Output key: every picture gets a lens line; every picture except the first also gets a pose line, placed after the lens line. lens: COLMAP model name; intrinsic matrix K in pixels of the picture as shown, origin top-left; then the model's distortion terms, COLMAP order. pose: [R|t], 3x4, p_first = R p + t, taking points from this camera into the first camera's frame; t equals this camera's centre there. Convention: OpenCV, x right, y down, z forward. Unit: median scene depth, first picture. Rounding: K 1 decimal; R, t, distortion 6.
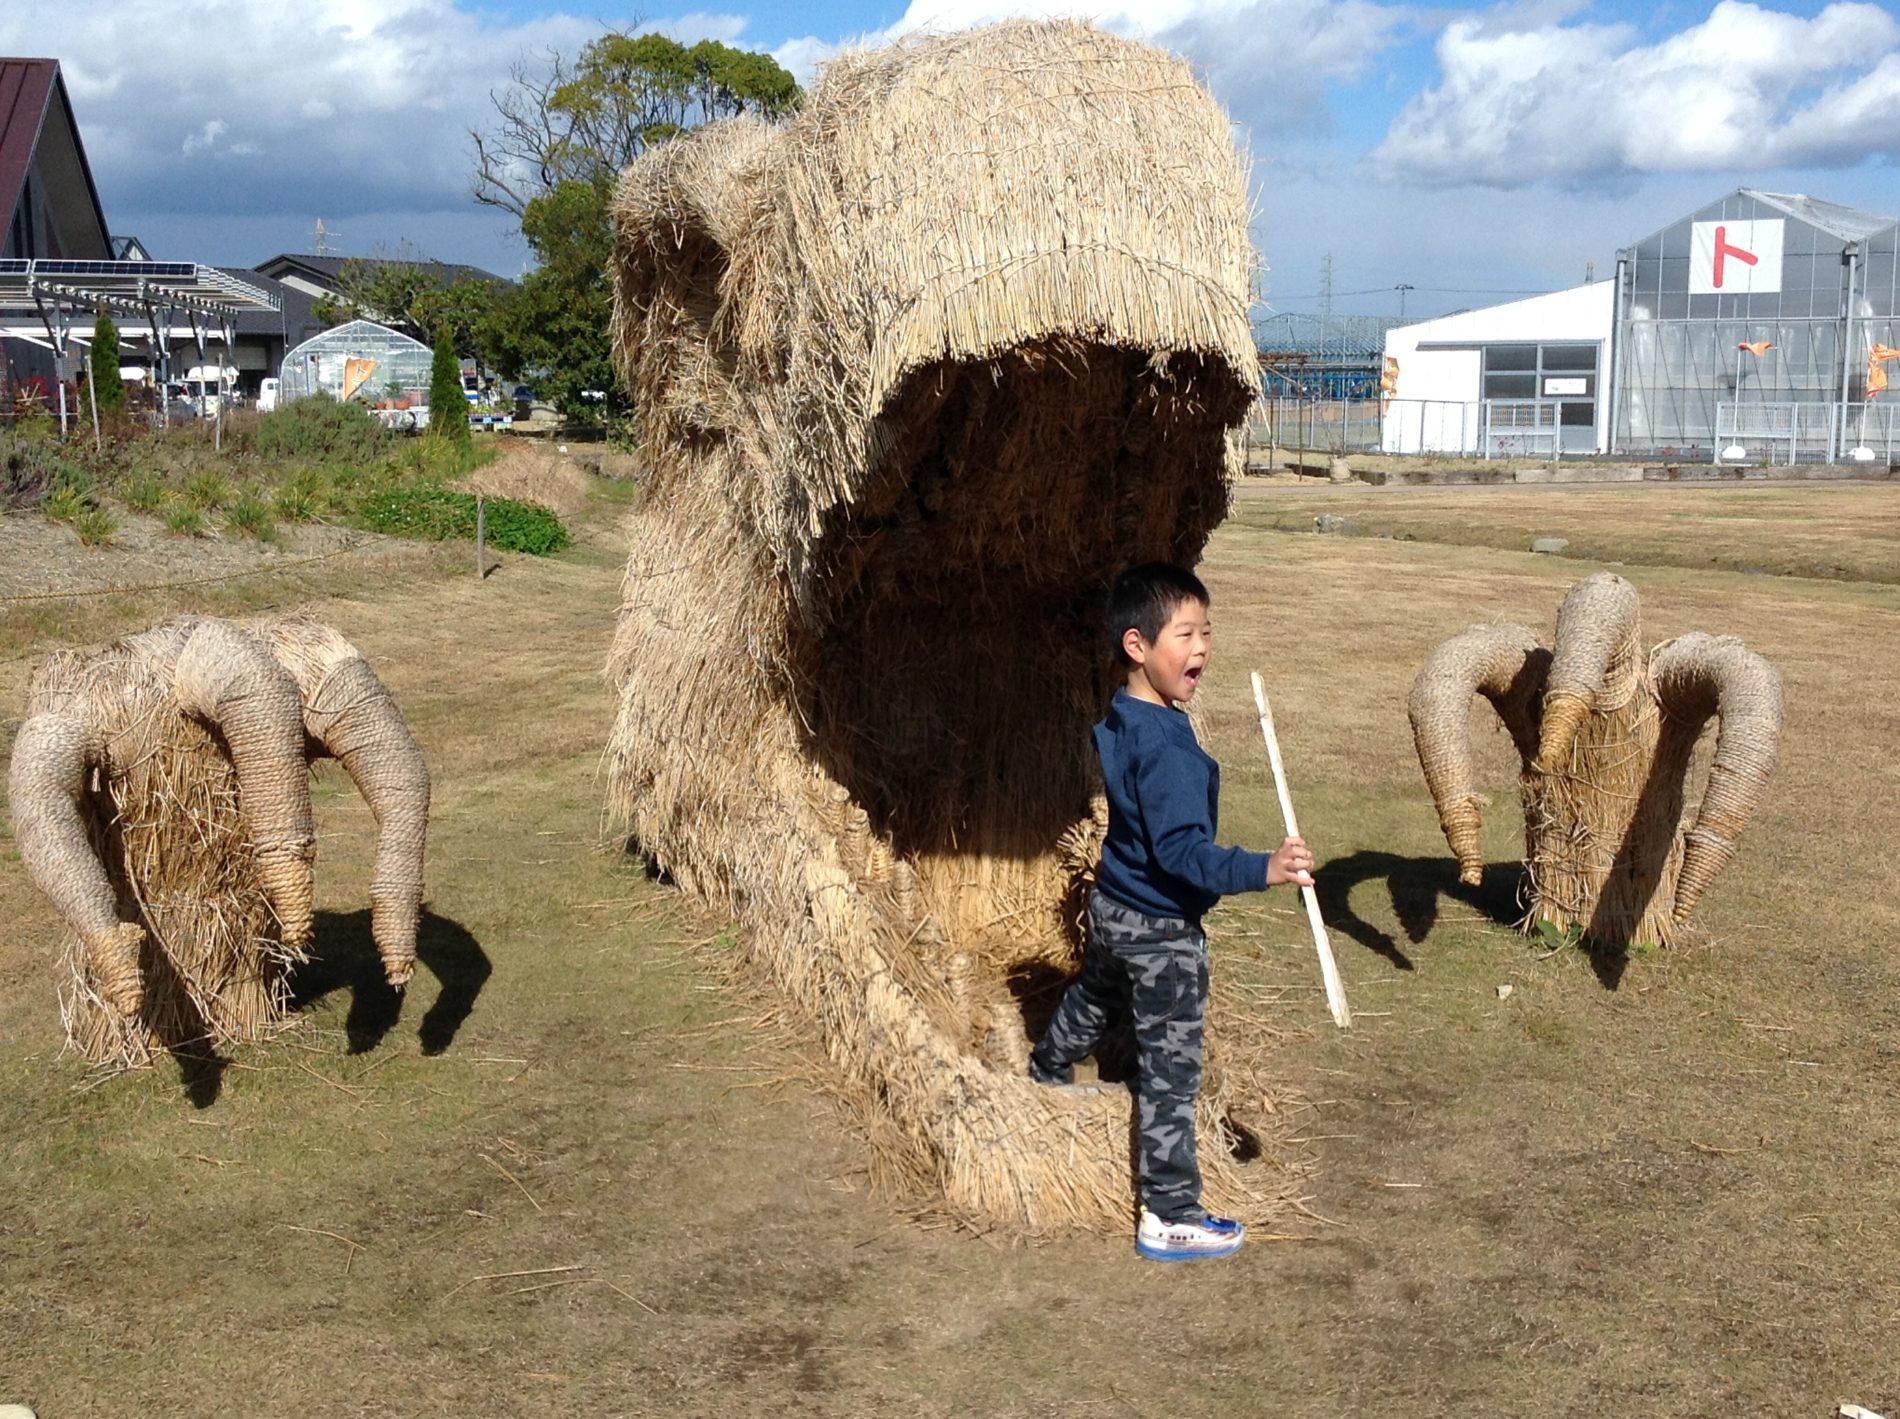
lens RADIAL K [[2476.9, 0, 950.0], [0, 2476.9, 717.3], [0, 0, 1]] dist [0.199721, -0.623886]
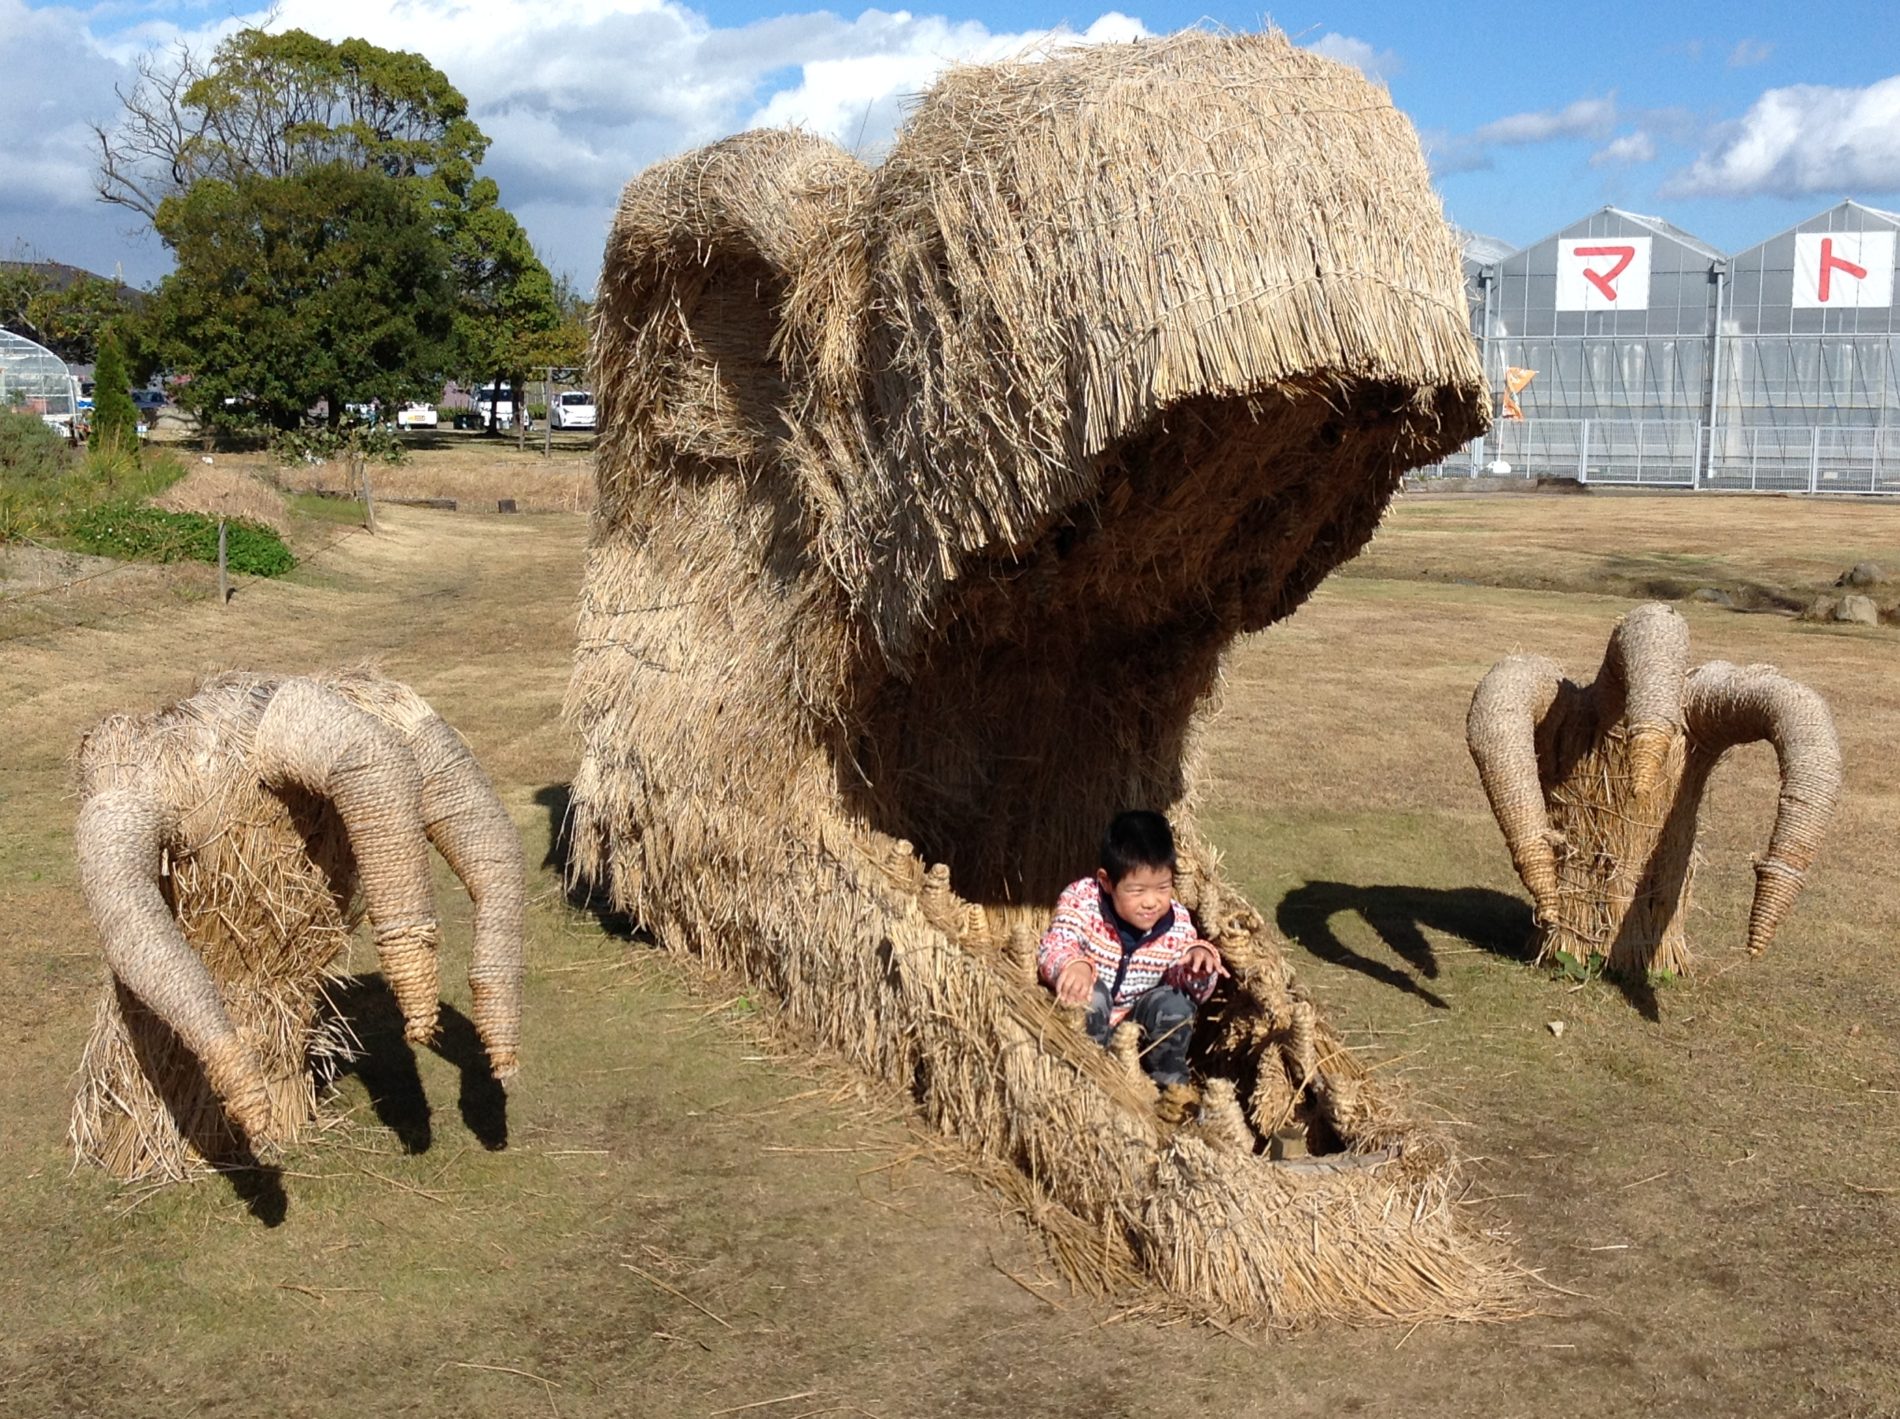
lens RADIAL K [[2460.3, 0, 951.2], [0, 2460.3, 702.2], [0, 0, 1]] dist [0.190371, -0.563470]
pose [[0.984842, -0.017406, 0.172577, -0.175850], [0.018789, 0.999803, -0.006383, -0.016694], [-0.172431, 0.009529, 0.984975, 0.071355]]
